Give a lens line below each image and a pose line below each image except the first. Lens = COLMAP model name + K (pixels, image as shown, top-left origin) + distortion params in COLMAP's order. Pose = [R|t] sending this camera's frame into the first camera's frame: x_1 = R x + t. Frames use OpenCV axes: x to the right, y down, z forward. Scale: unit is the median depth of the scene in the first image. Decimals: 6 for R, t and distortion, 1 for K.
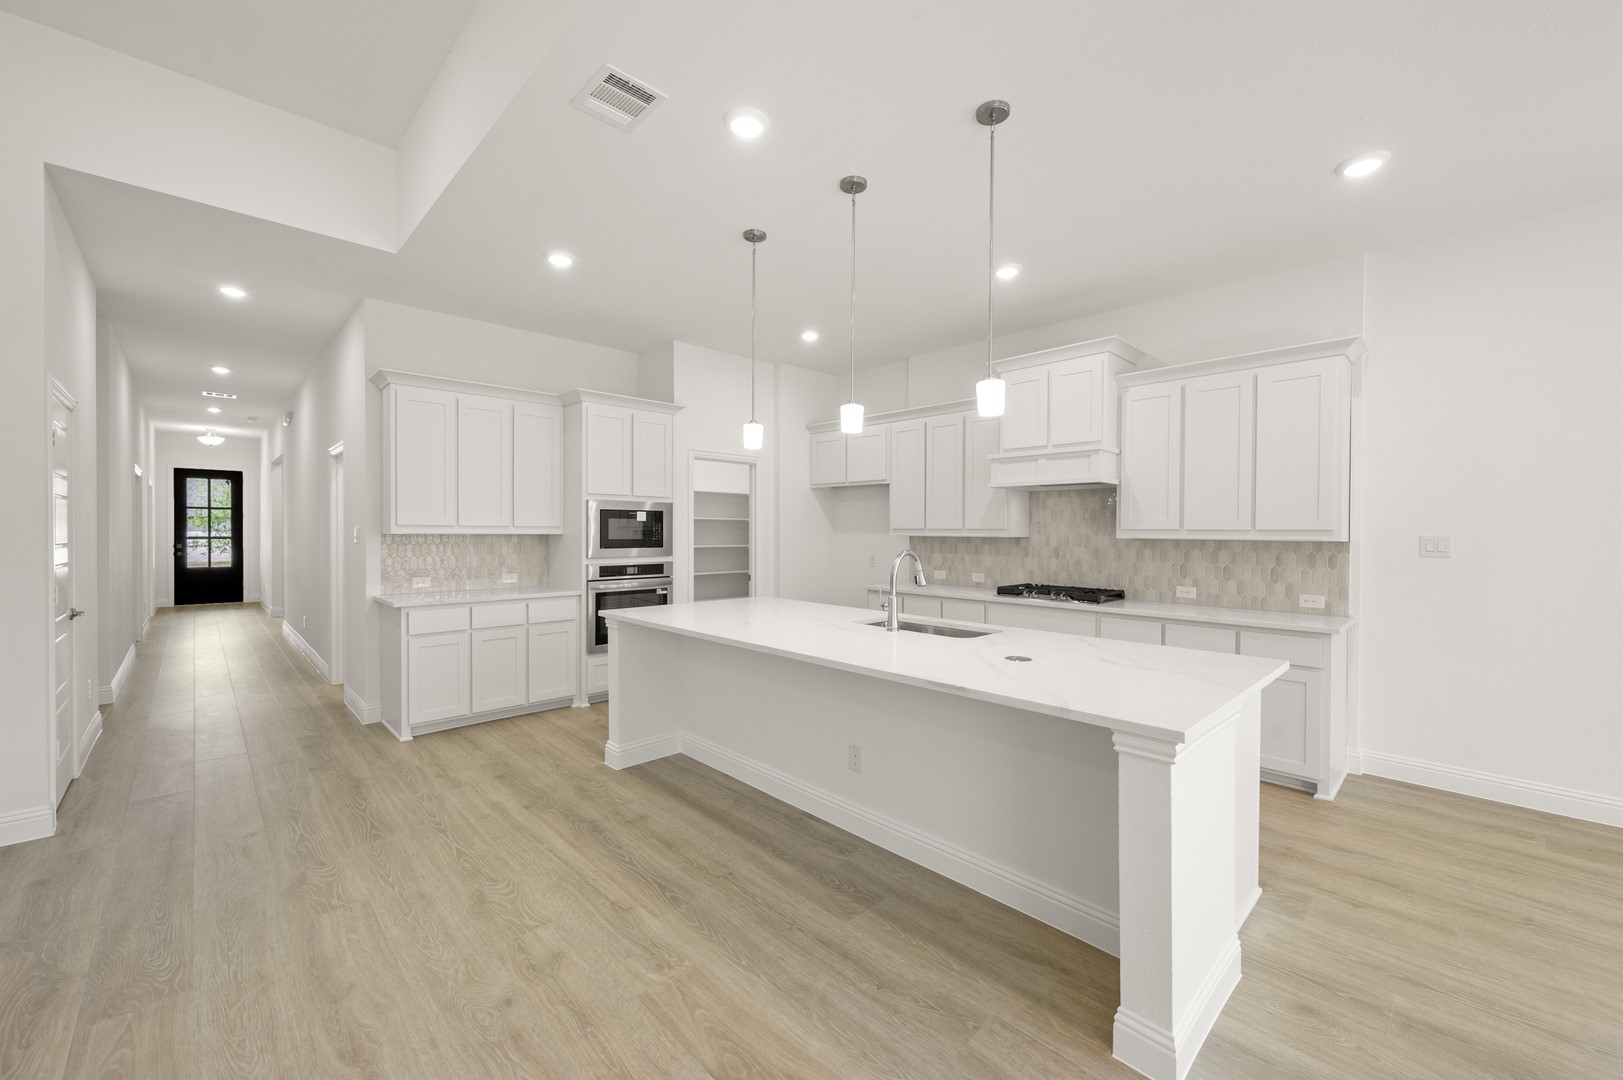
lens RADIAL K [[643.1, 0, 811.8], [0, 643.1, 538.1], [0, 0, 1]] dist [-0.001184, -0.000063]
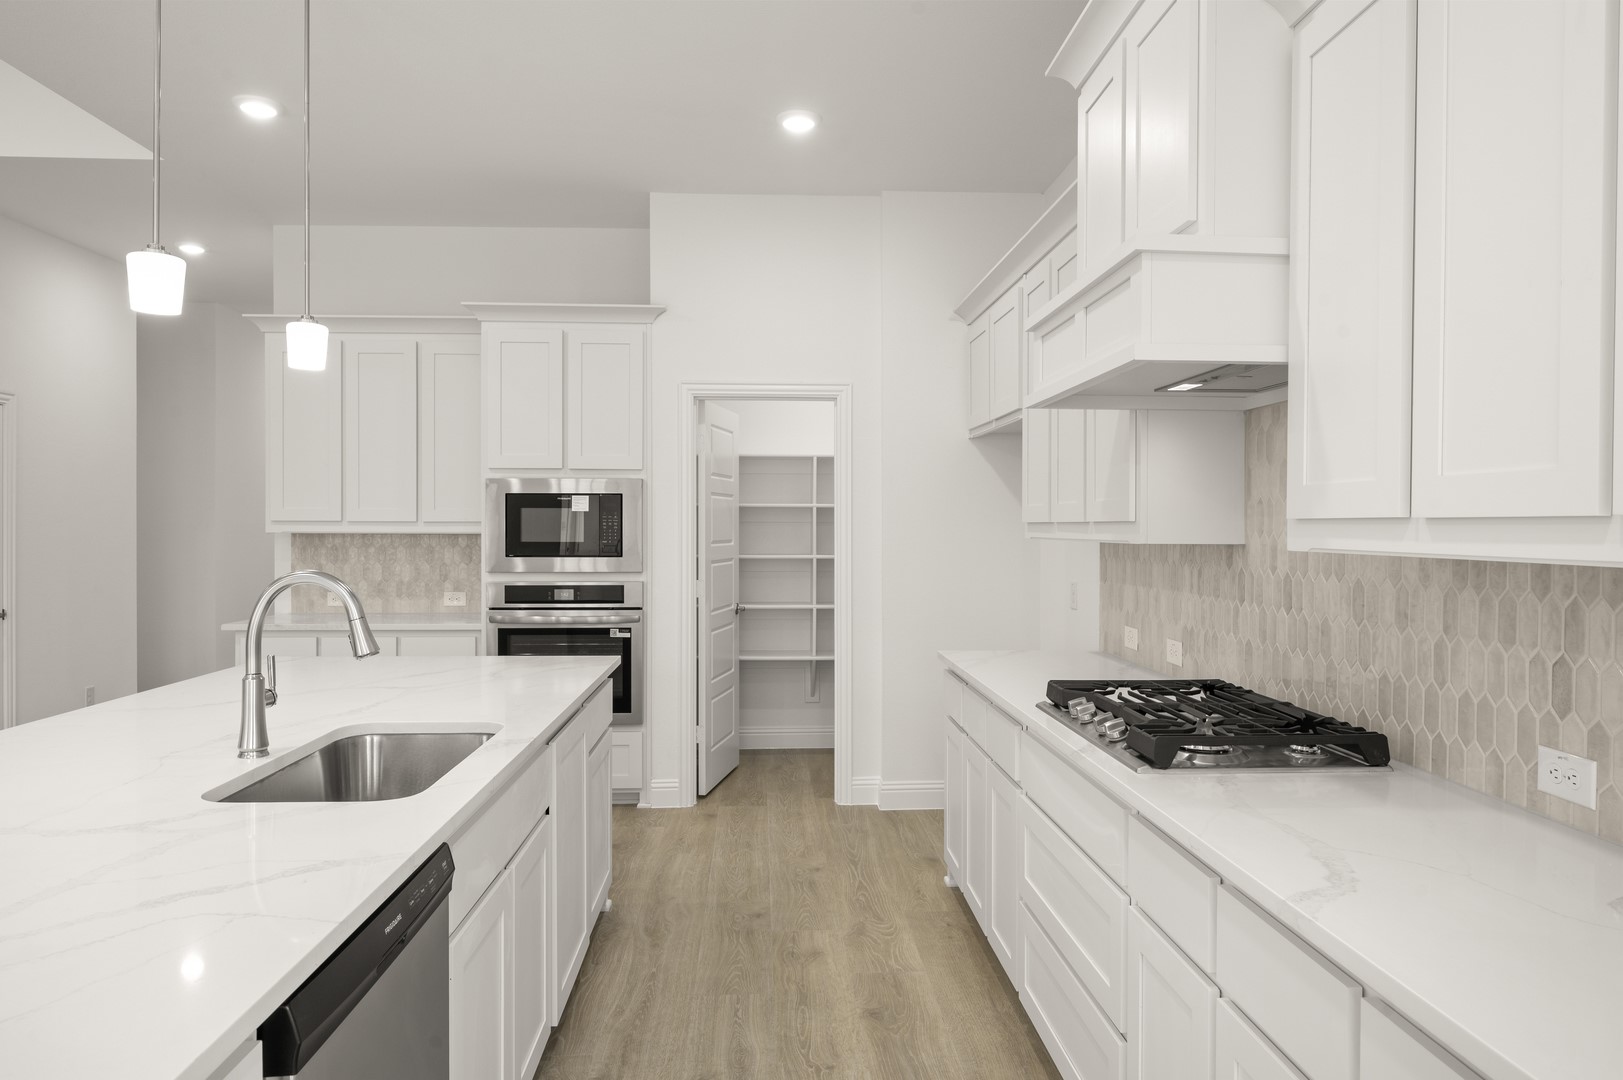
lens RADIAL K [[1020.8, 0, 812.0], [0, 1020.8, 535.4], [0, 0, 1]] dist [-0.001617, 0.001156]
pose [[0.757309, 0.002978, -0.653050, 0.521181], [-0.006444, 0.999975, -0.002913, -0.003475], [0.653025, 0.006414, 0.757309, 0.439847]]
